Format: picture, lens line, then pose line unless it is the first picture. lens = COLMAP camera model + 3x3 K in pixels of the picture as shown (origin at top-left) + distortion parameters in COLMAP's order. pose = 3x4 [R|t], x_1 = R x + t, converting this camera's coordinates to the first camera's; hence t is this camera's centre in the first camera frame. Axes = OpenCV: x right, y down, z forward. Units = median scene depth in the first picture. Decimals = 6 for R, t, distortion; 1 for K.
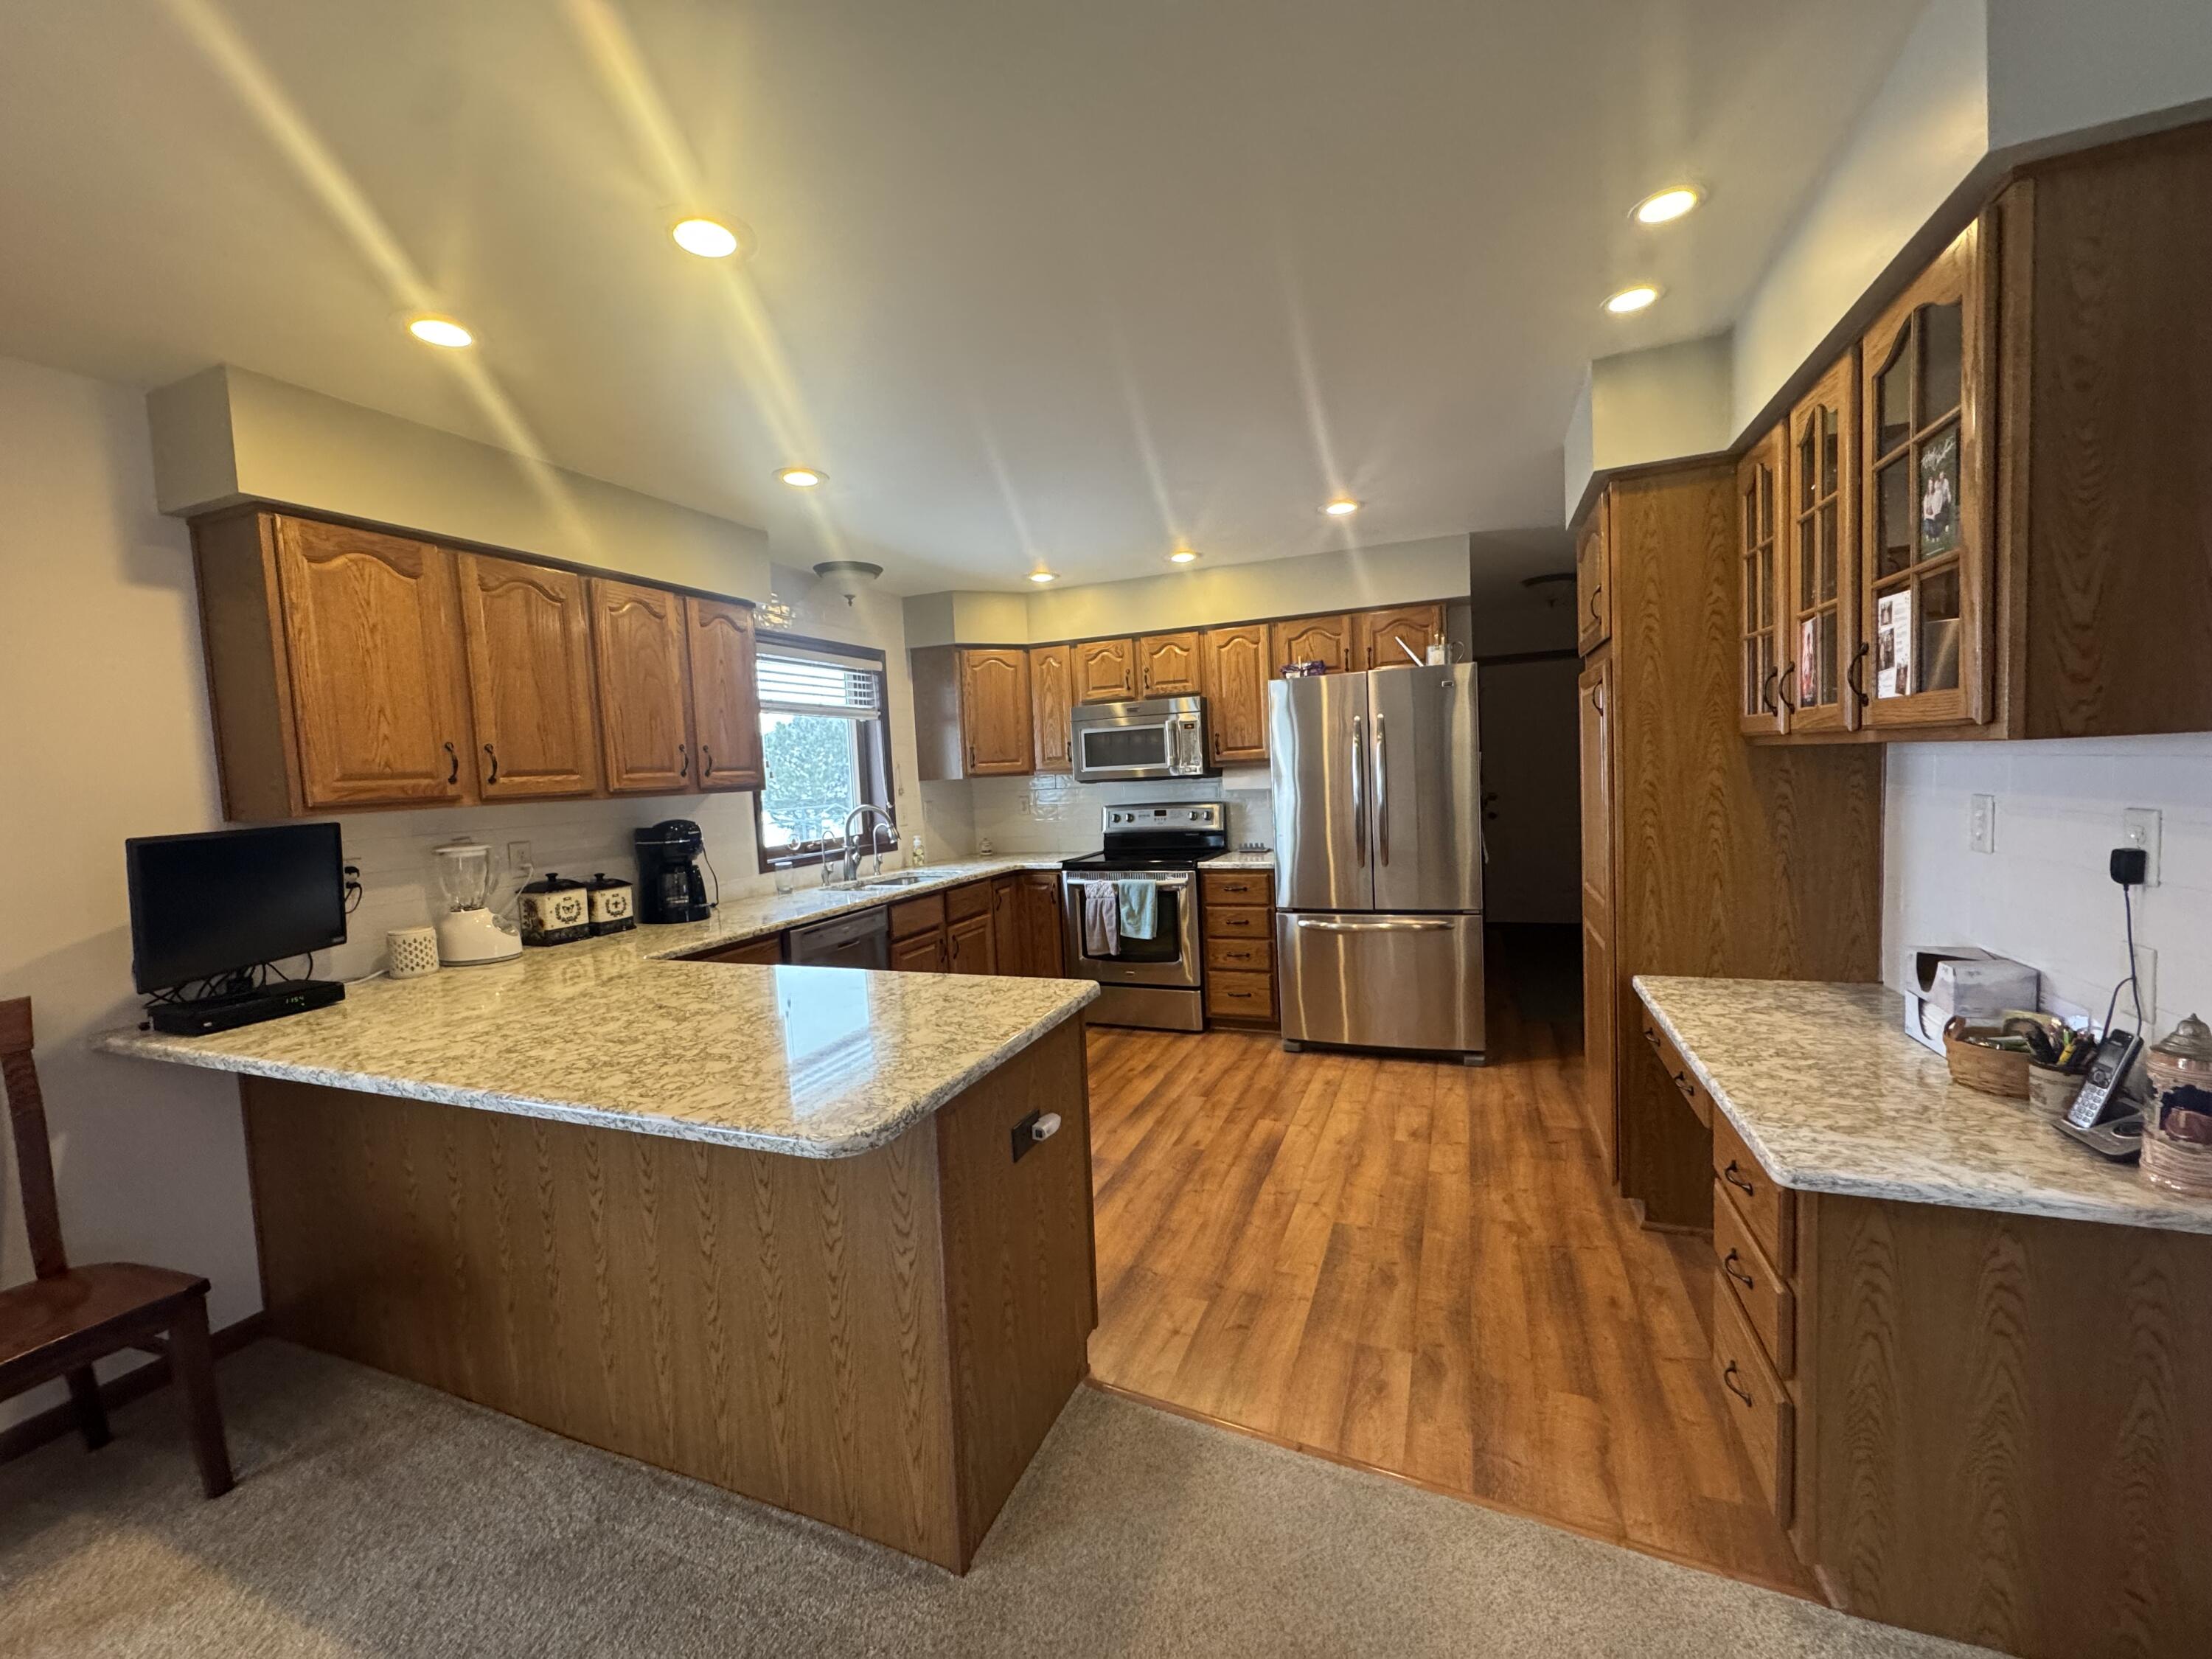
lens RADIAL K [[880.2, 0, 1103.8], [0, 880.2, 828.3], [0, 0, 1]] dist [-0.002419, 0.000338]
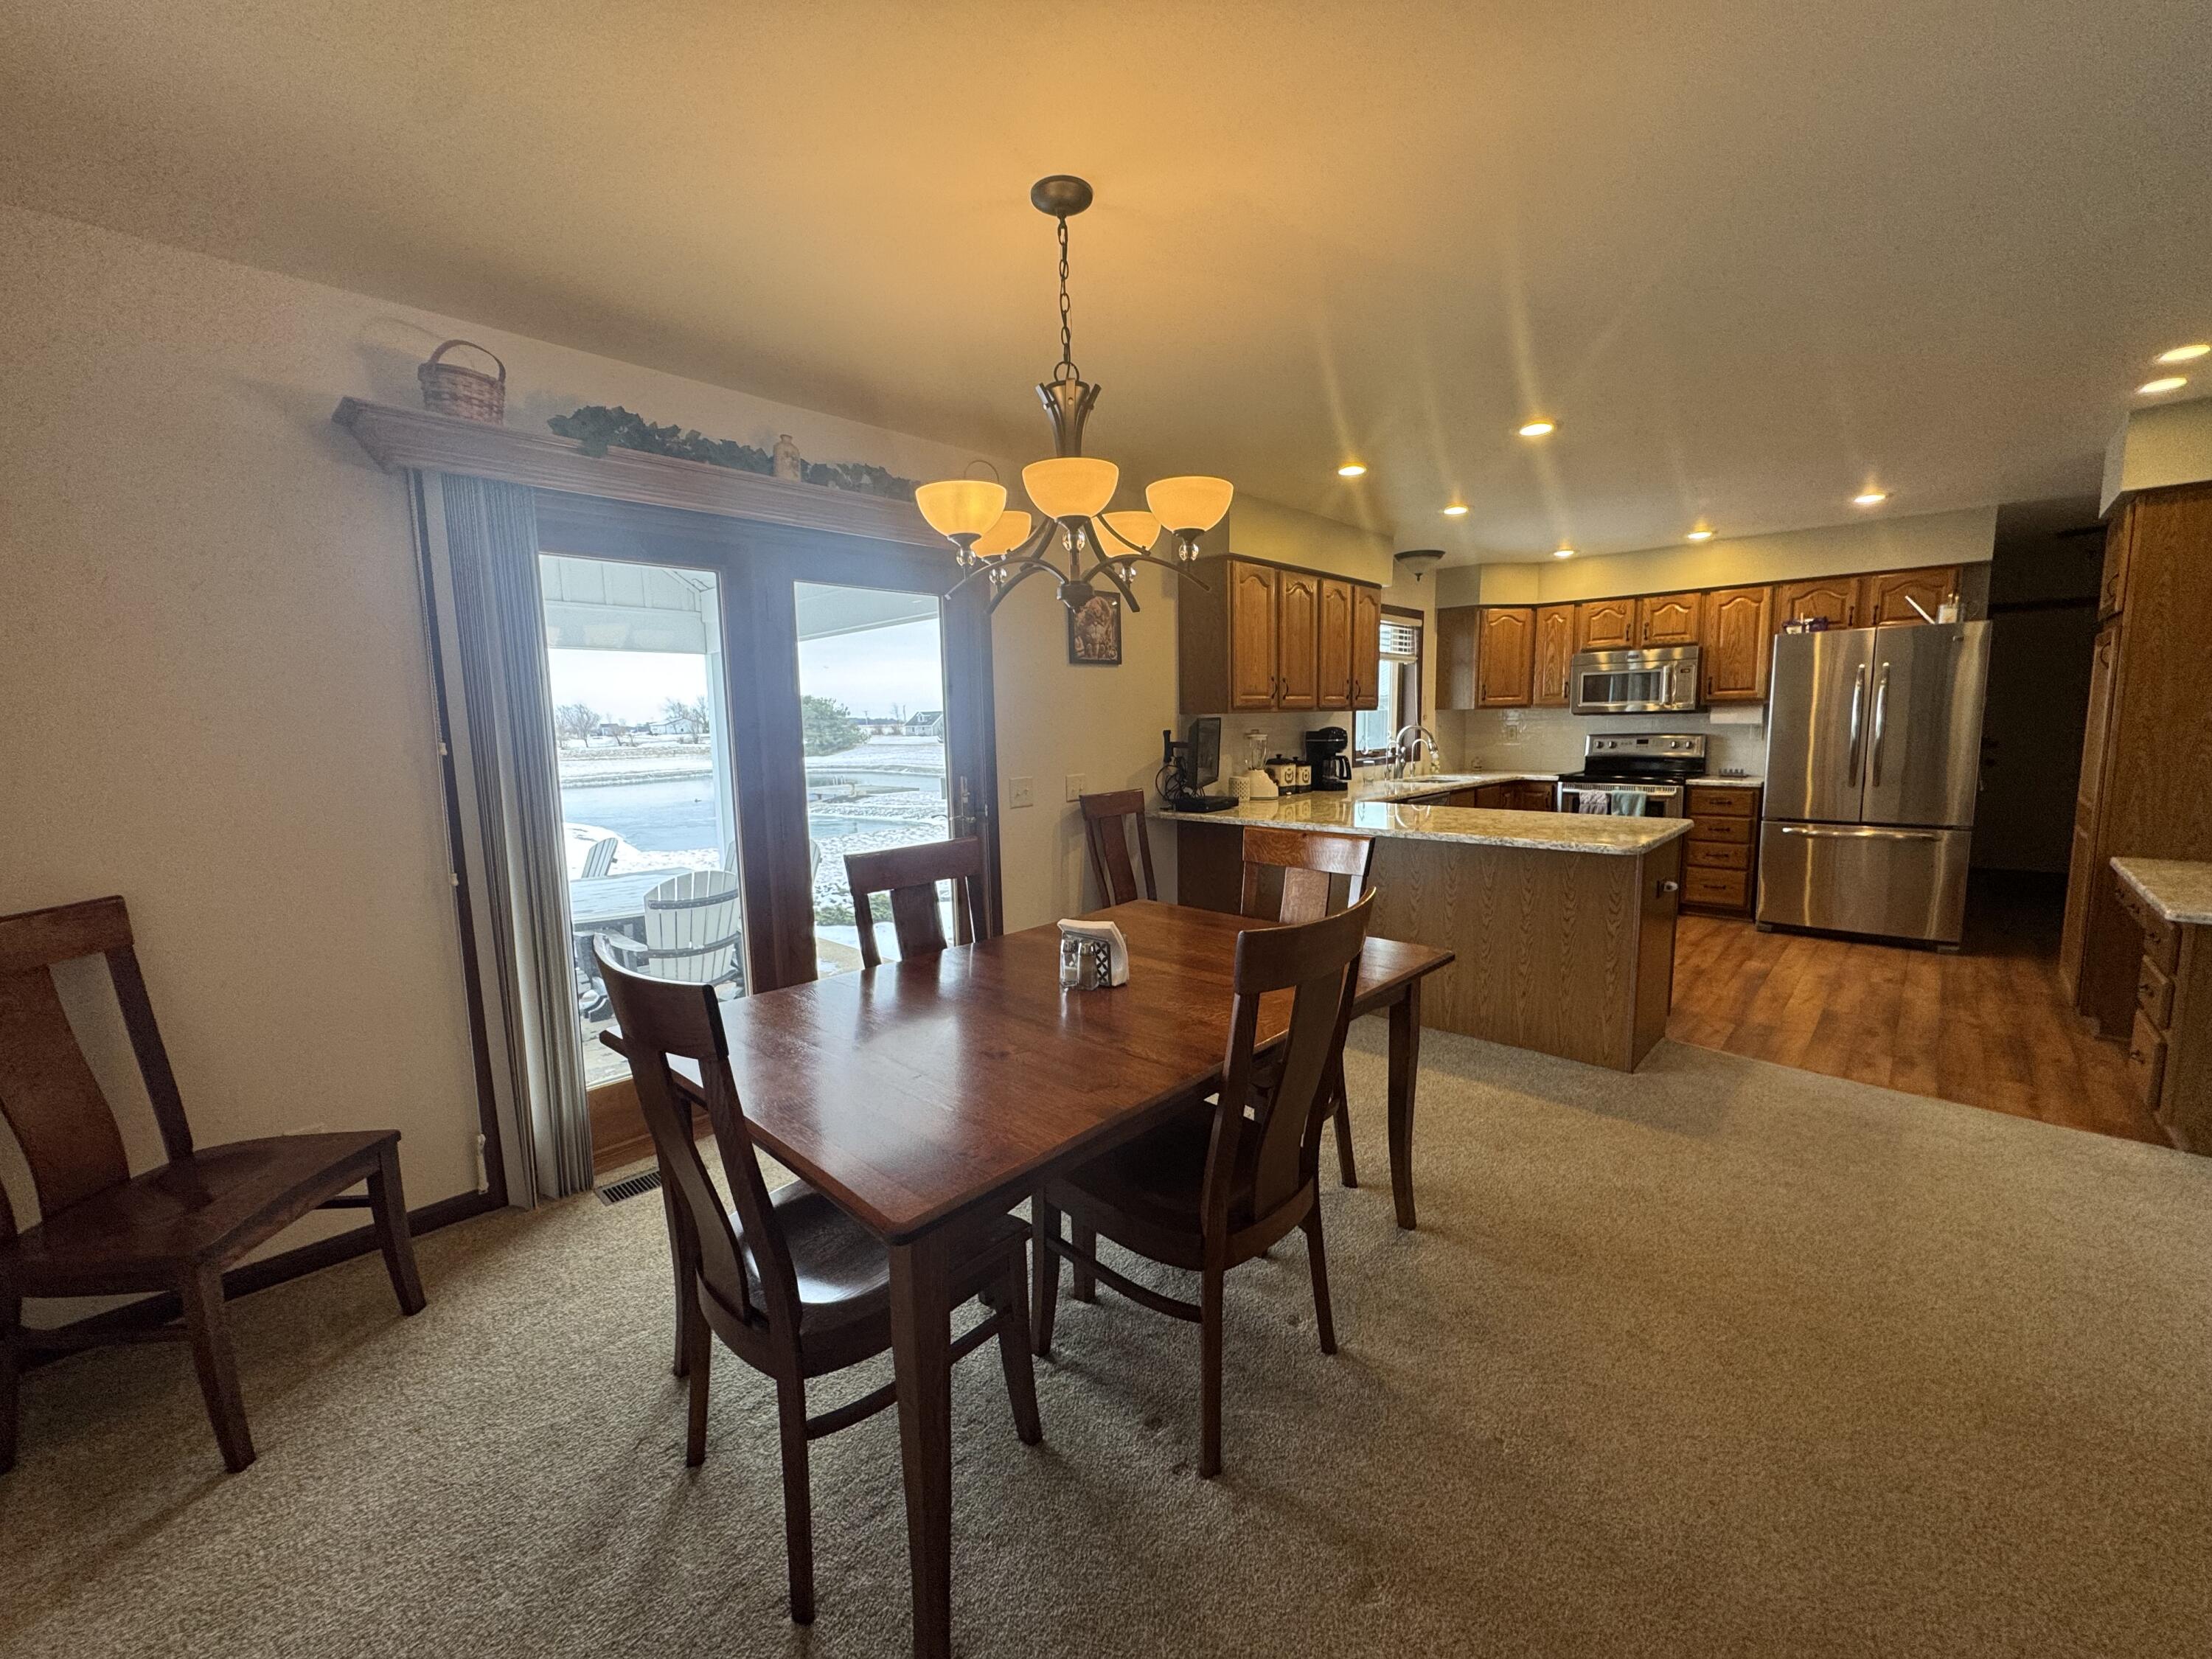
lens RADIAL K [[880.2, 0, 1103.2], [0, 880.2, 828.3], [0, 0, 1]] dist [-0.002419, 0.000338]
pose [[0.930745, 0.075188, -0.357855, -0.292507], [-0.050742, 0.995721, 0.077233, 0.072163], [0.362131, -0.053726, 0.930578, -0.652542]]
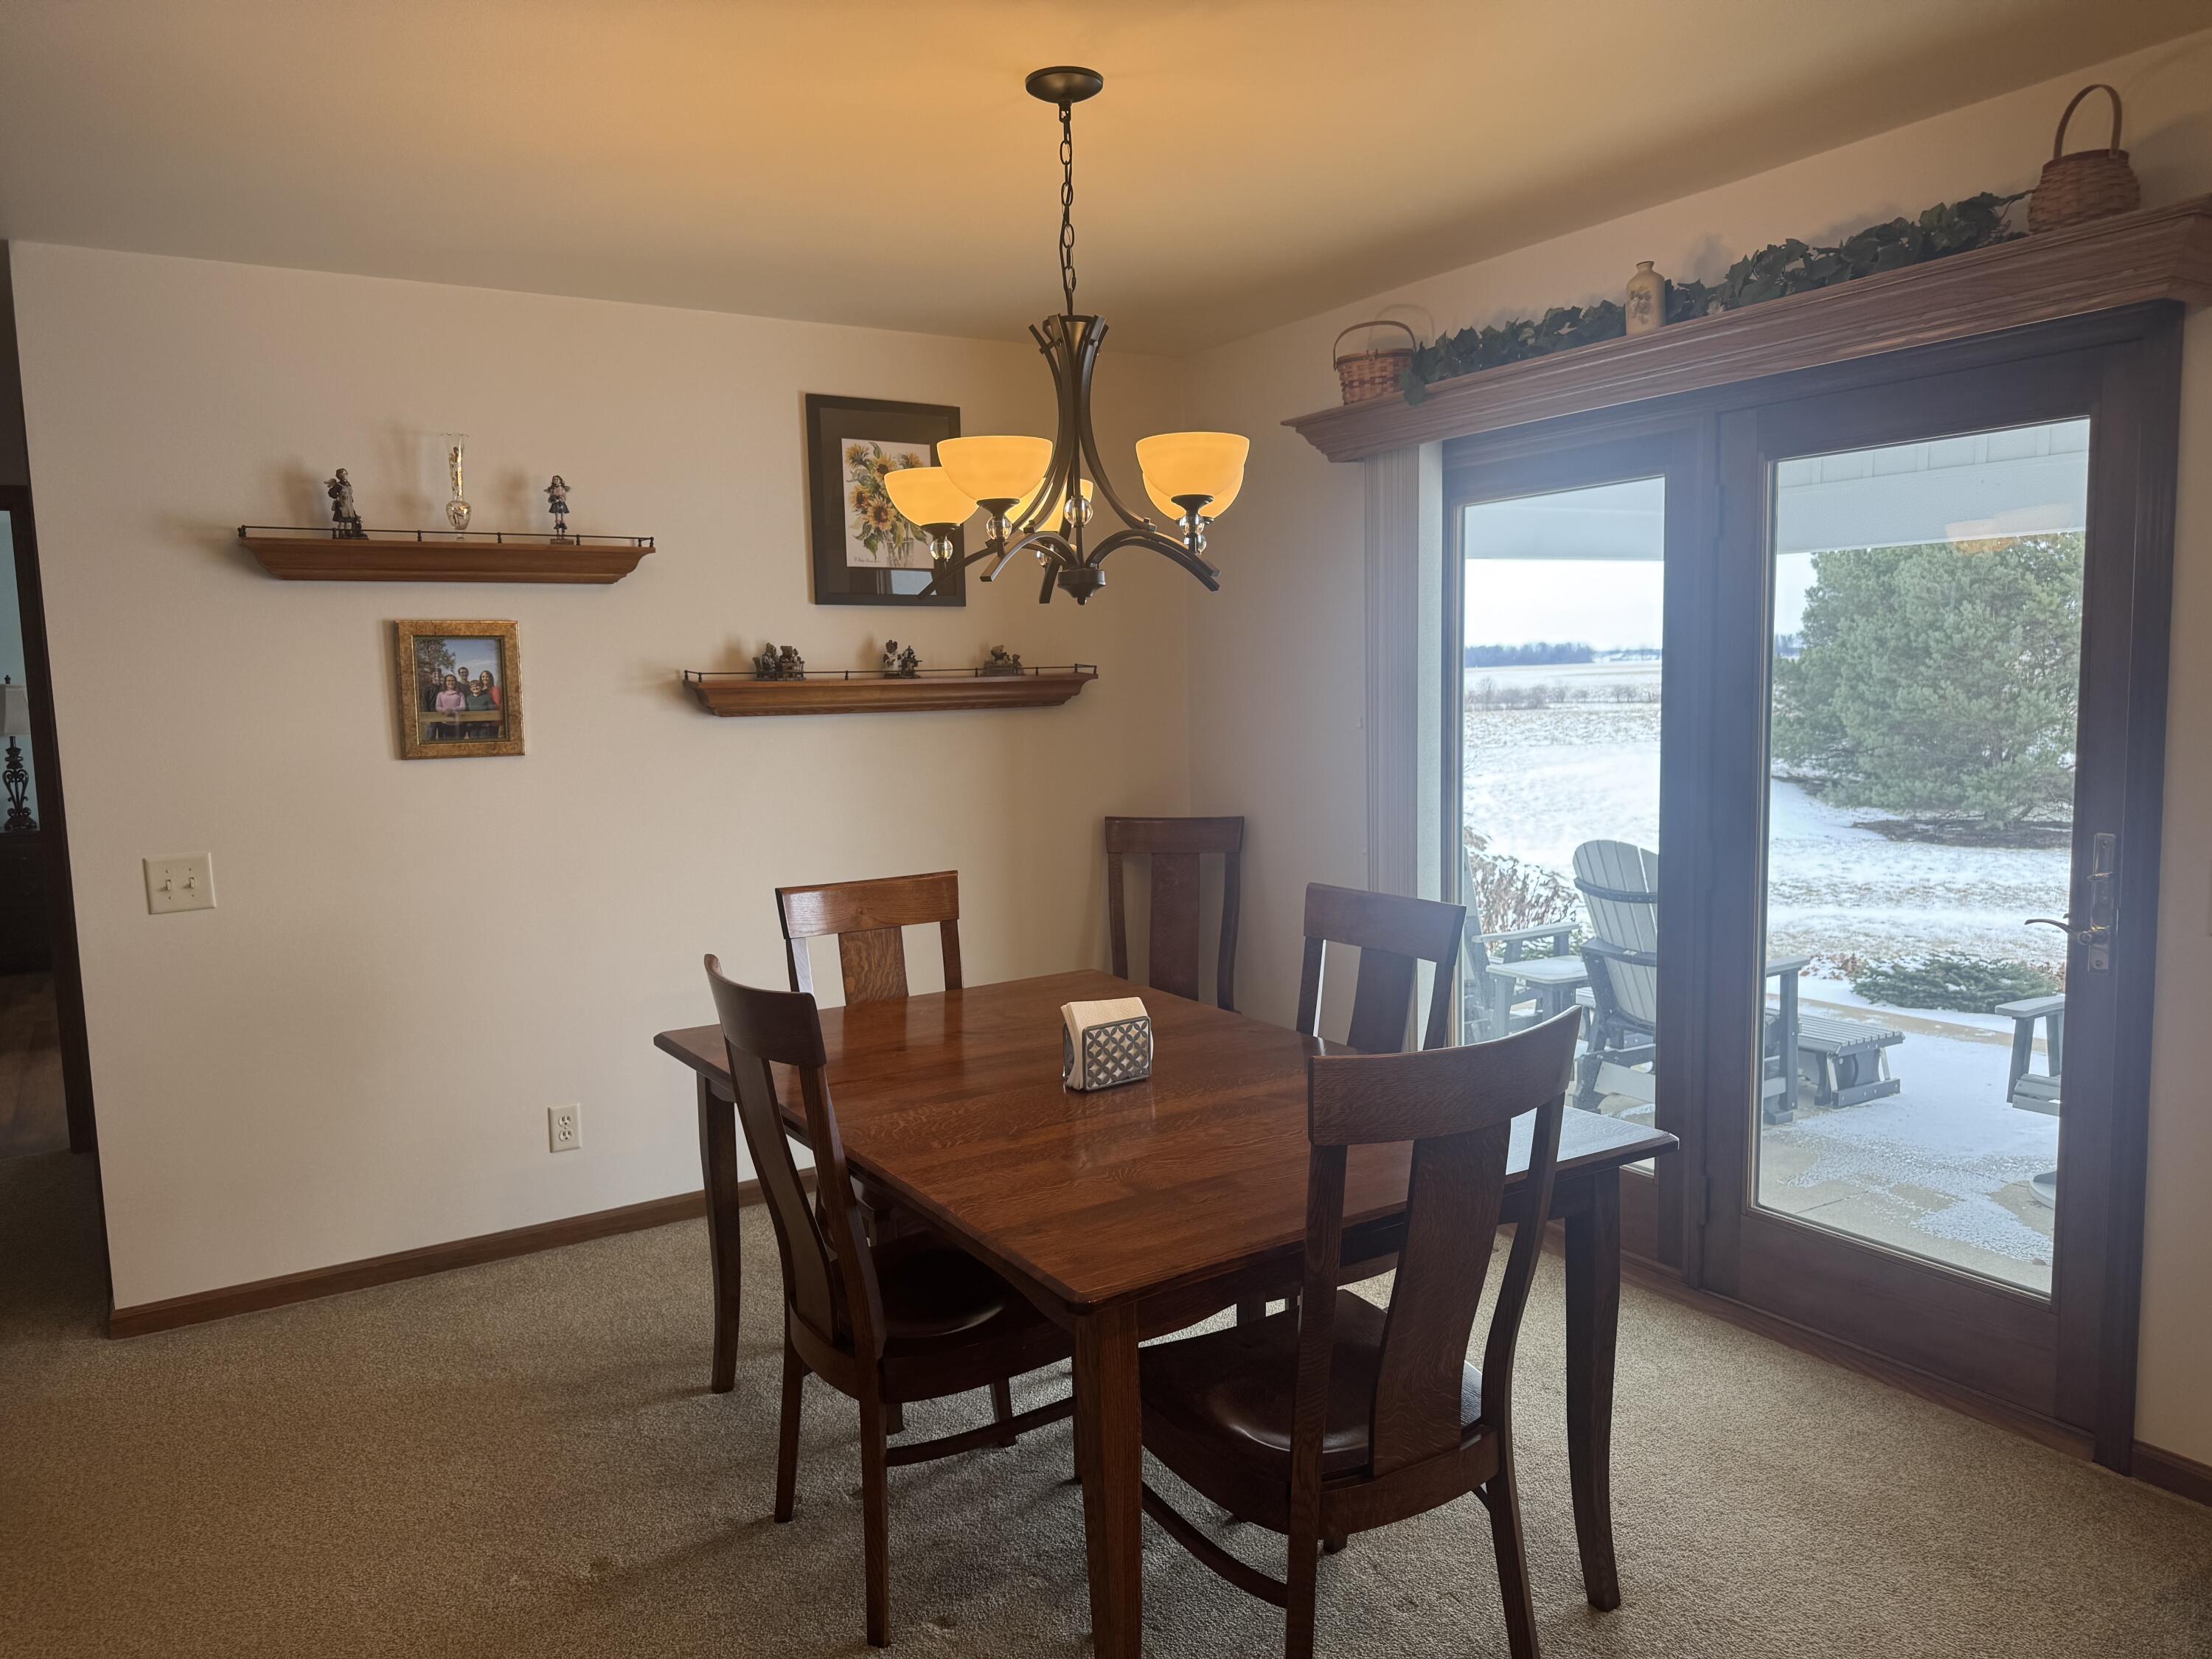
lens RADIAL K [[1539.7, 0, 1100.6], [0, 1539.7, 839.4], [0, 0, 1]] dist [0.013831, -0.005323]
pose [[-0.574429, 0.149232, -0.804836, 0.116891], [0.000666, 0.983326, 0.181852, -0.044114], [0.818554, 0.103925, -0.564950, 0.341883]]
